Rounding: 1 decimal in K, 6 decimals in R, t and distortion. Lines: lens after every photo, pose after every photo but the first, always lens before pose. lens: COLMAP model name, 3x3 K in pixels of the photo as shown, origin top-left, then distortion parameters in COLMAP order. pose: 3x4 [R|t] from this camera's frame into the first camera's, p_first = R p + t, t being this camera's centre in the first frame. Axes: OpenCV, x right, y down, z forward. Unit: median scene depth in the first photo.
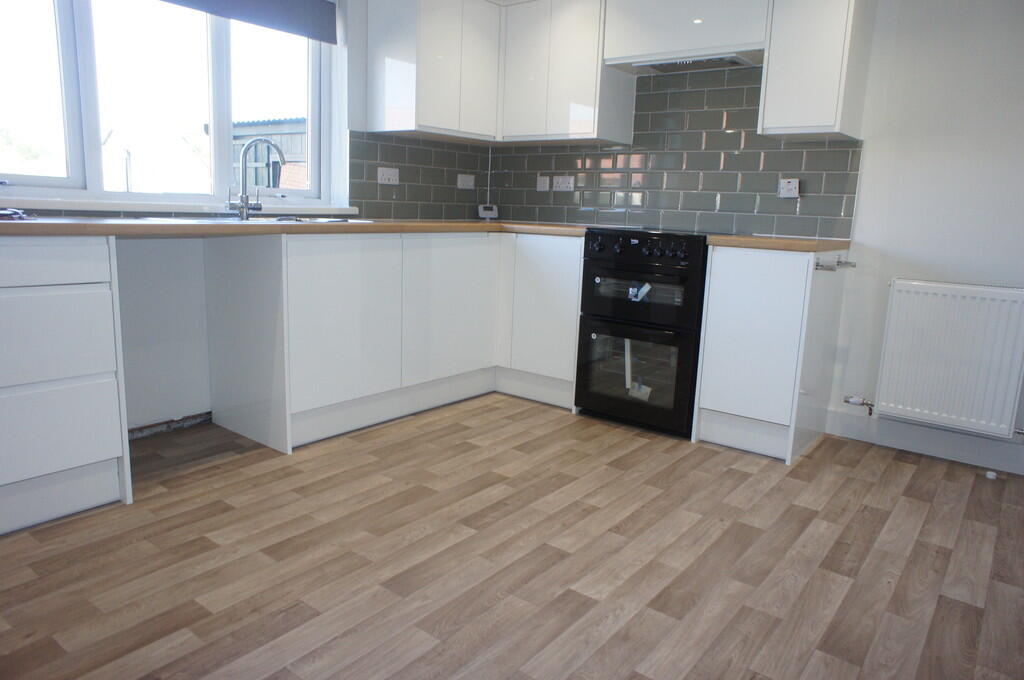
lens RADIAL K [[696.9, 0, 513.2], [0, 696.9, 329.5], [0, 0, 1]] dist [-0.050577, 0.065091]
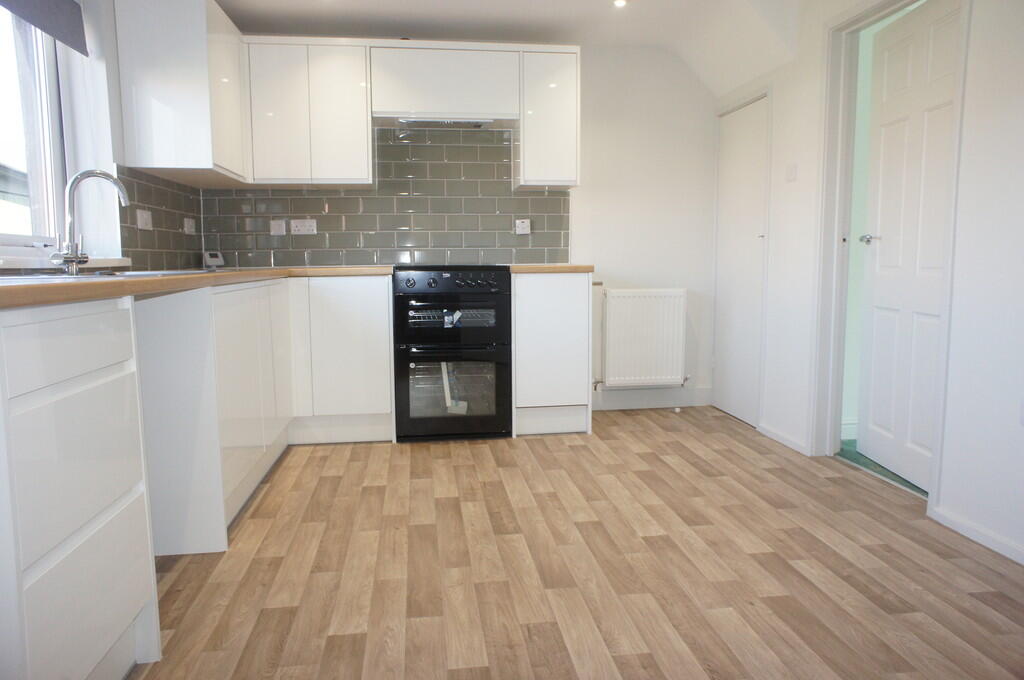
lens RADIAL K [[692.0, 0, 512.0], [0, 692.0, 340.0], [0, 0, 1]] dist [-0.076821, 0.085226]
pose [[0.697458, -0.125415, 0.705566, -0.590160], [0.157998, 0.987251, 0.019302, -0.029069], [-0.698991, 0.098015, 0.708381, 0.148487]]
